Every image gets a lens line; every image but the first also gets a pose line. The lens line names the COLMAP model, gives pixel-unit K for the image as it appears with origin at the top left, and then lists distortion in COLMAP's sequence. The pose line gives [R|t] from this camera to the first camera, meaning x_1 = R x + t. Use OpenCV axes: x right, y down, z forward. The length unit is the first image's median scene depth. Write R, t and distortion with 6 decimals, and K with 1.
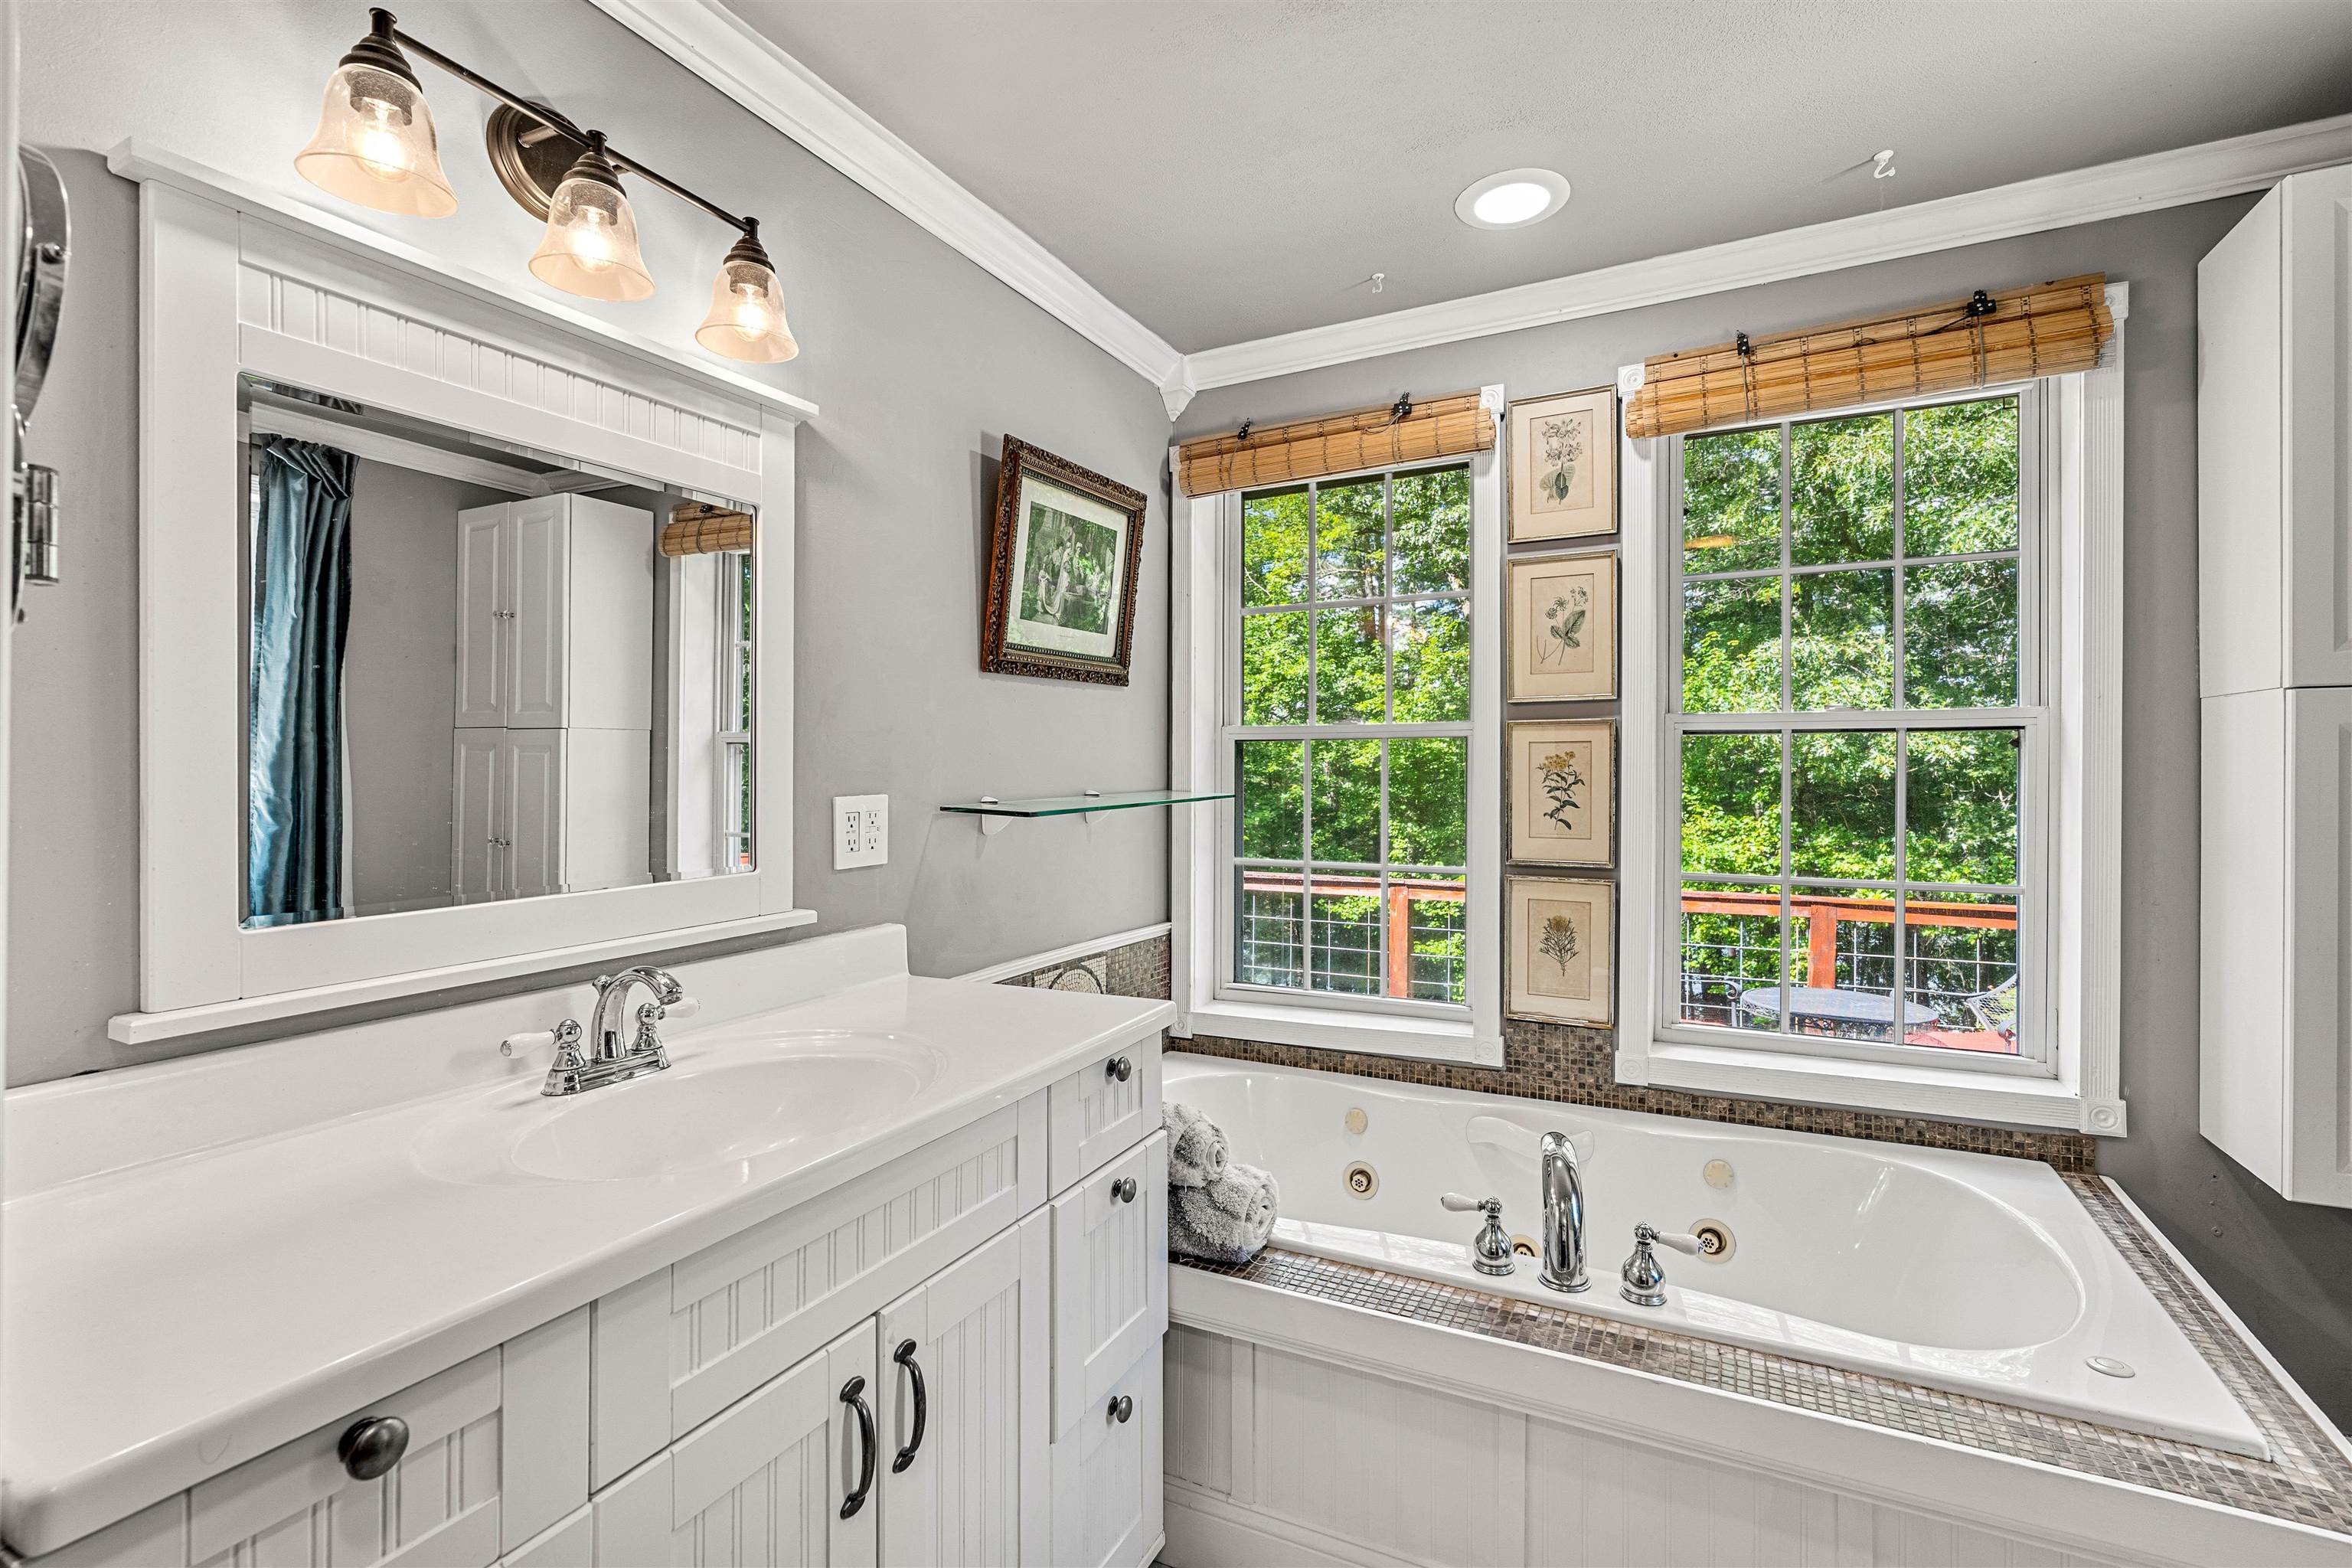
lens RADIAL K [[1075.9, 0, 1171.1], [0, 1075.9, 780.7], [0, 0, 1]] dist [-0.008184, 0.002433]
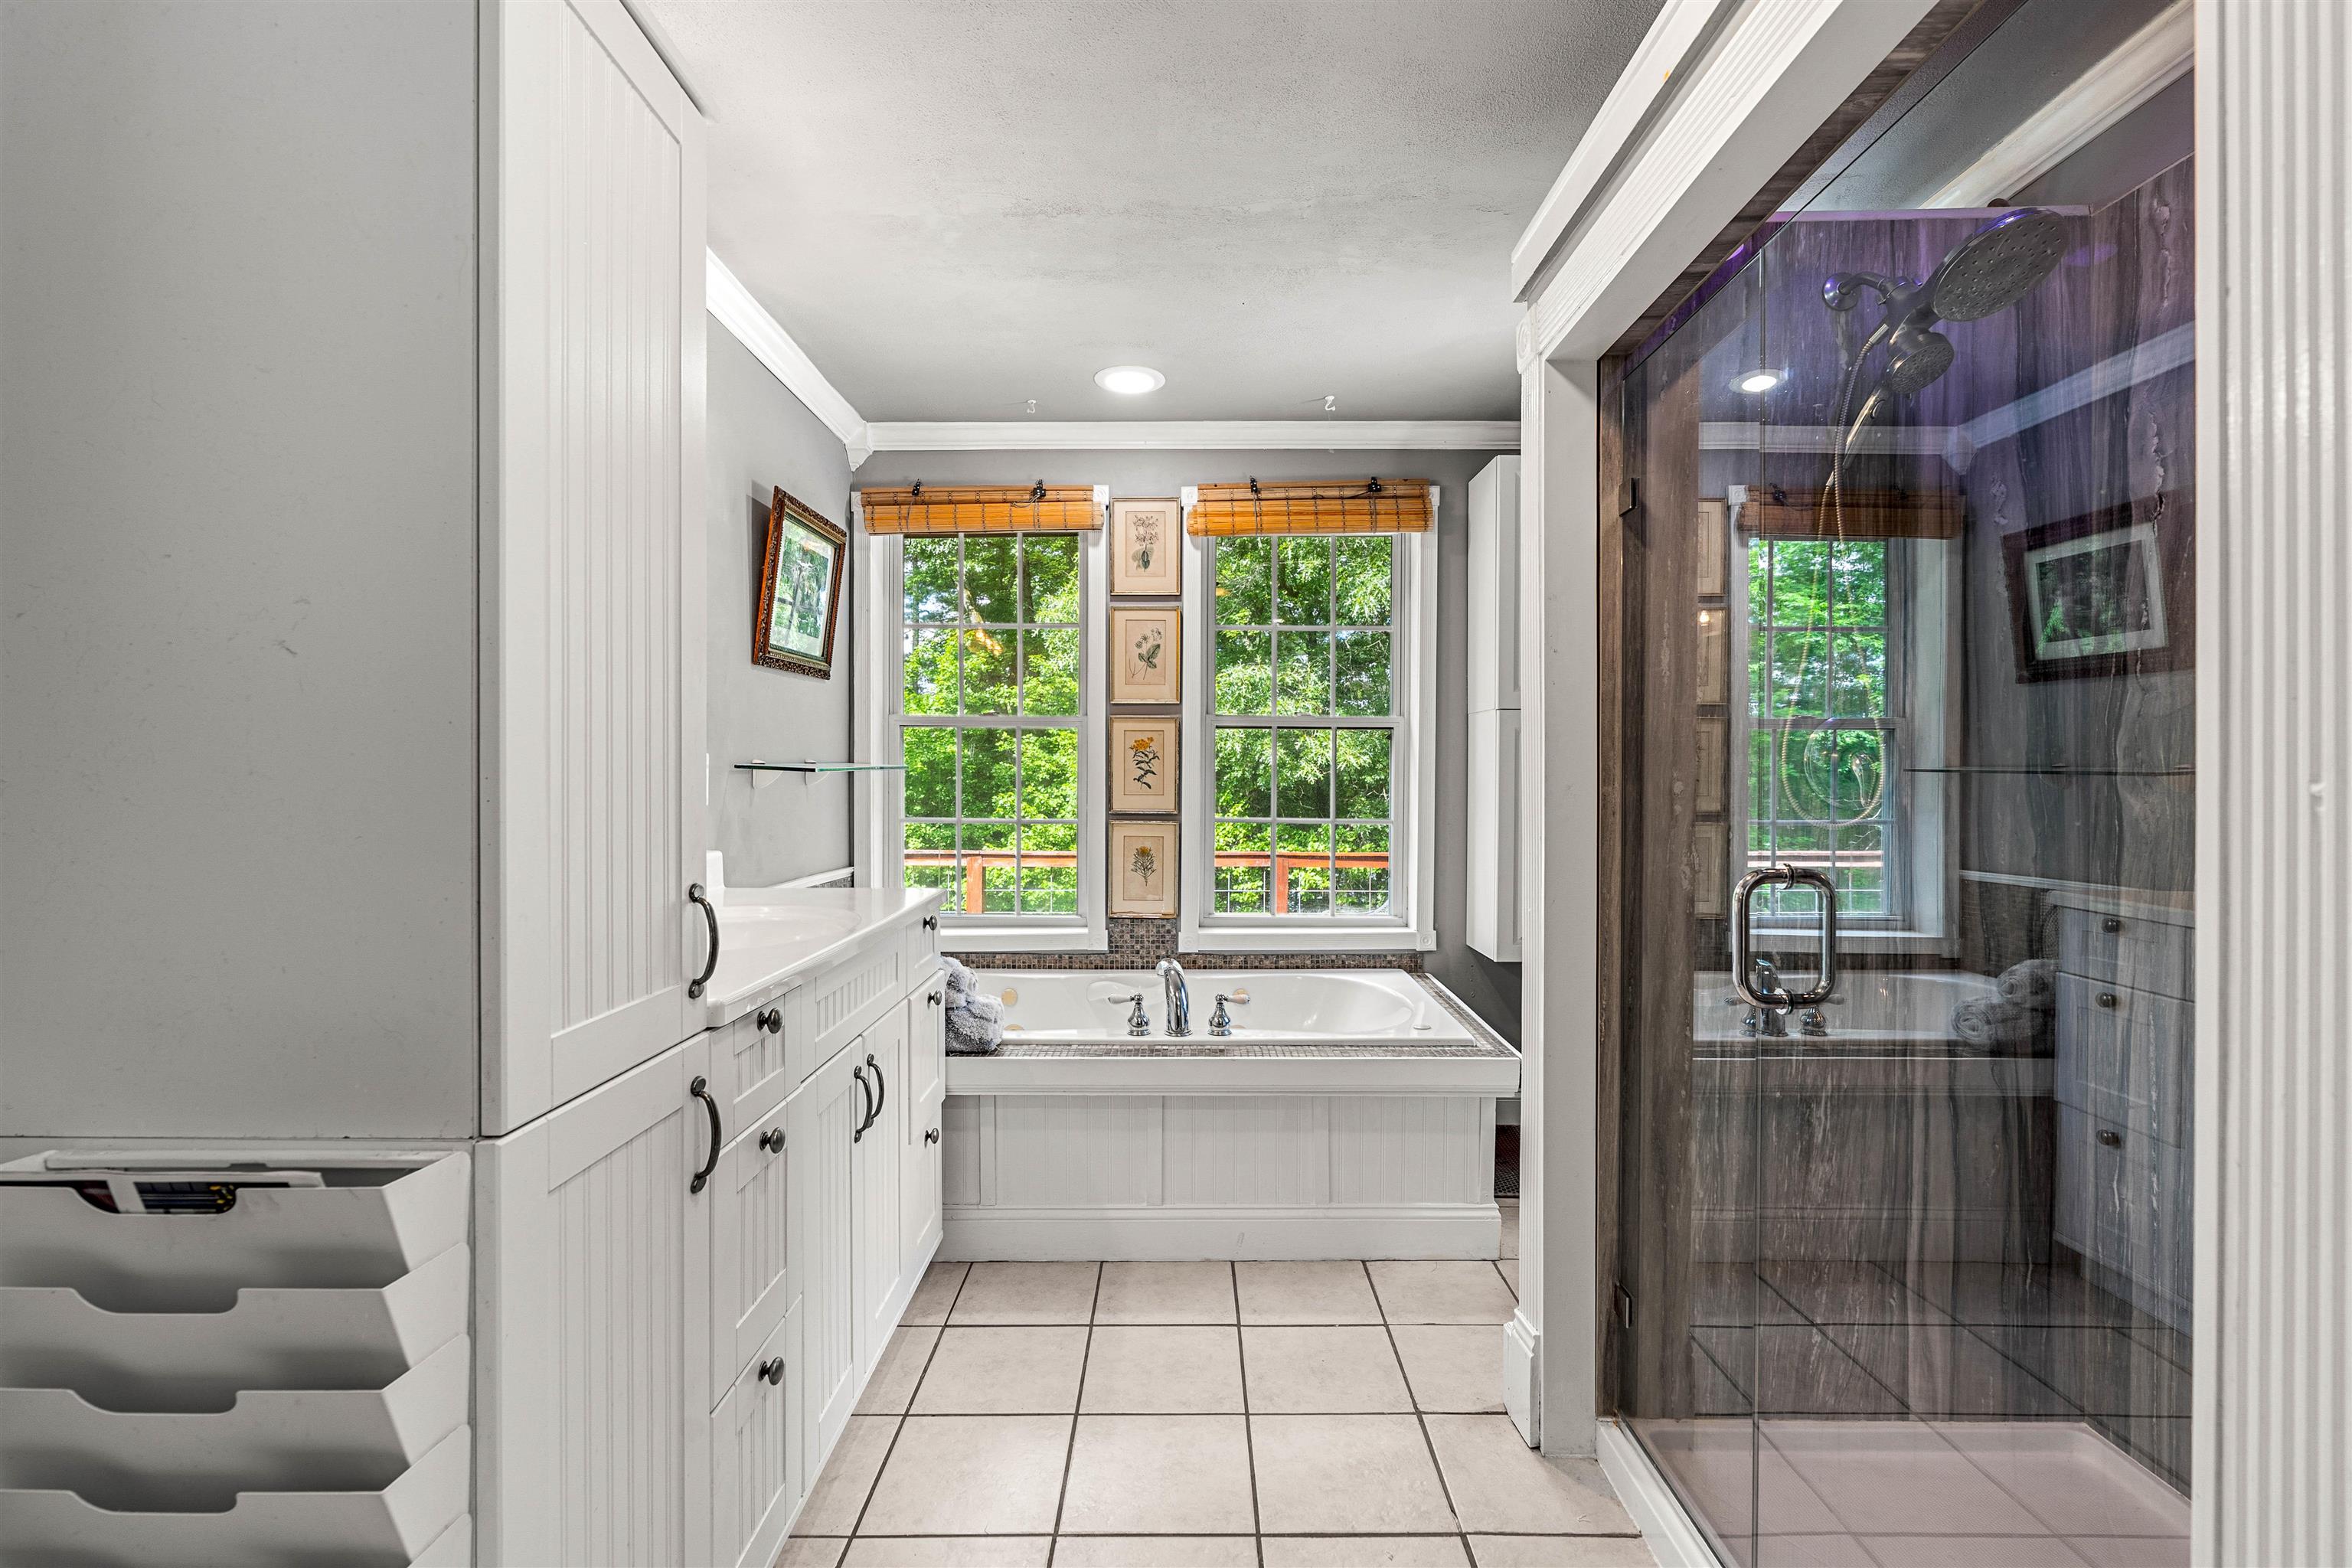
lens RADIAL K [[1075.9, 0, 1174.6], [0, 1075.9, 789.1], [0, 0, 1]] dist [-0.008184, 0.002433]
pose [[0.893701, 0.001599, 0.448660, -0.276117], [-0.003983, 0.999983, 0.004371, 0.038738], [-0.448645, -0.005693, 0.893692, -0.364716]]
